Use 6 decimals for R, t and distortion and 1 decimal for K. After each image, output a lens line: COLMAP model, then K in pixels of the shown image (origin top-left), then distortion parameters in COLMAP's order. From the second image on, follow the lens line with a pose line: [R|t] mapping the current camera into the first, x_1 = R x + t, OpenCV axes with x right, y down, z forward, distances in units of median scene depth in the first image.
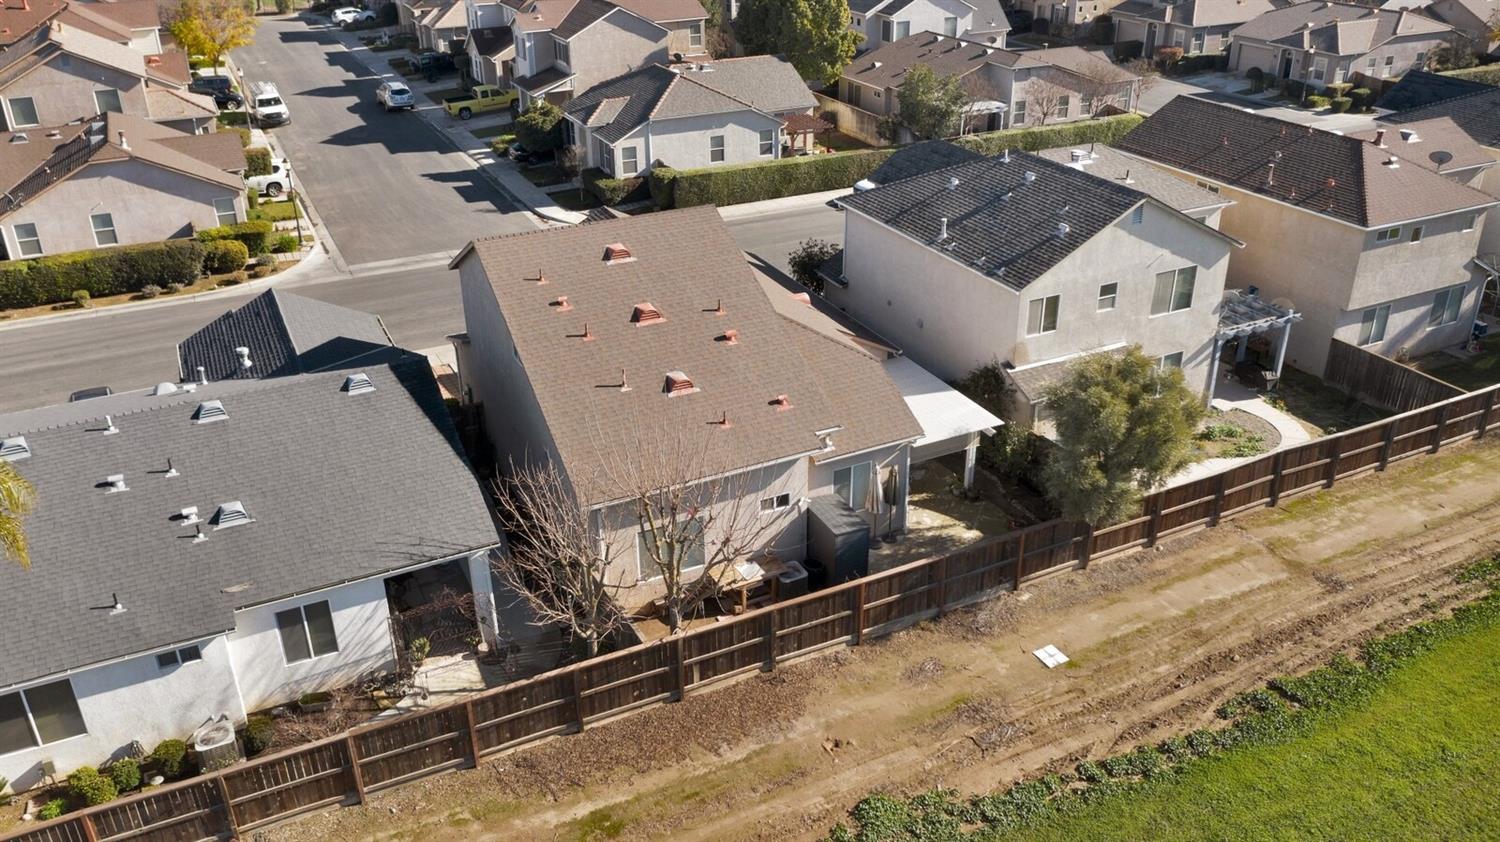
lens RADIAL K [[1164.3, 0, 744.3], [0, 1164.3, 419.2], [0, 0, 1]] dist [-0.017495, 0.006763]
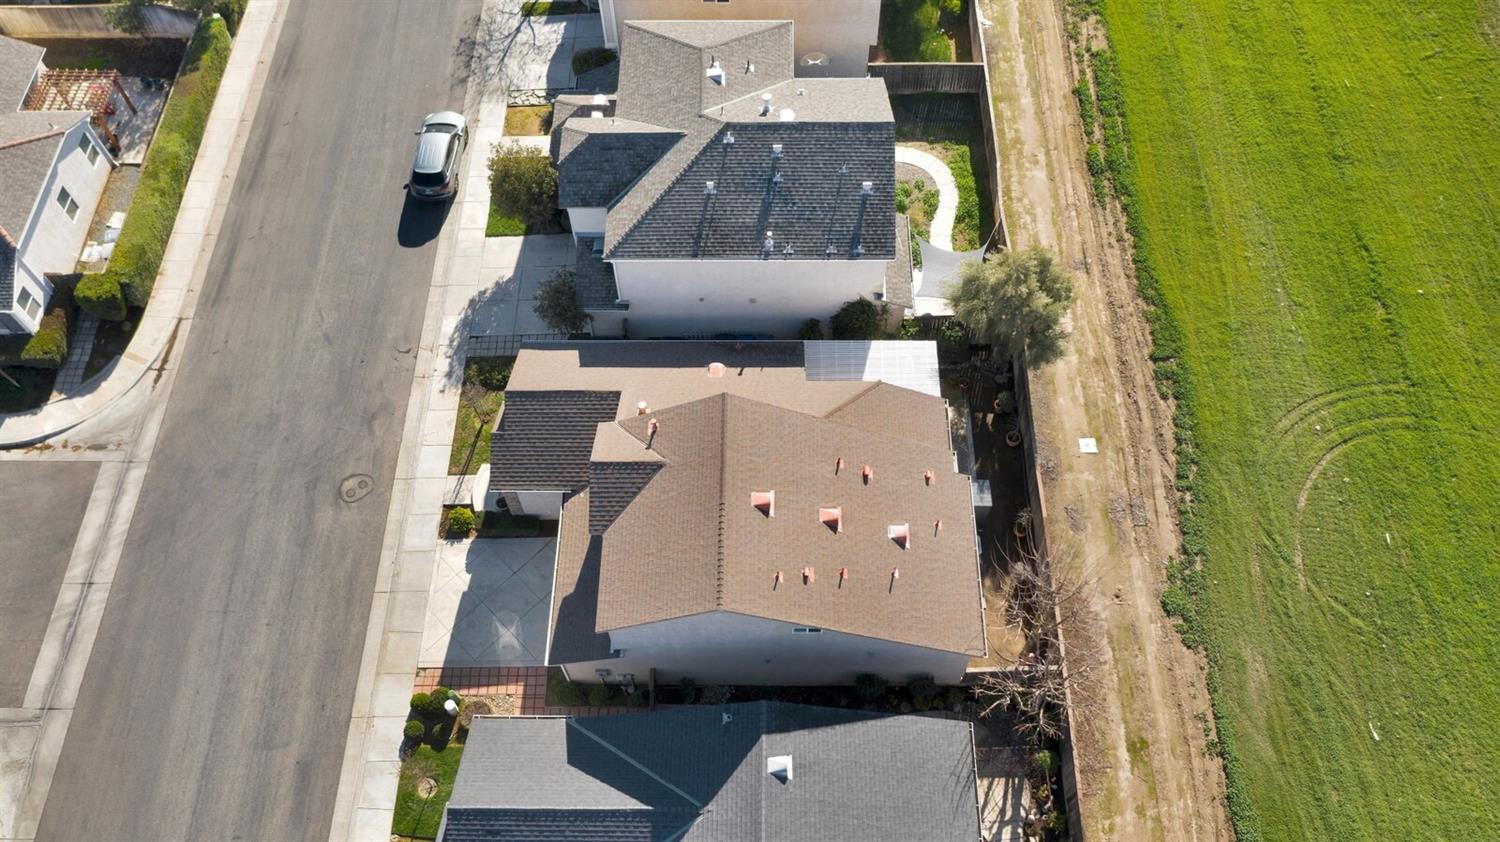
lens RADIAL K [[1164.3, 0, 757.6], [0, 1164.3, 429.3], [0, 0, 1]] dist [-0.017495, 0.006763]
pose [[0.452321, -0.772482, 0.445732, -0.494243], [0.423867, 0.625927, 0.654639, -0.816121], [-0.784693, -0.107176, 0.610549, 0.308462]]
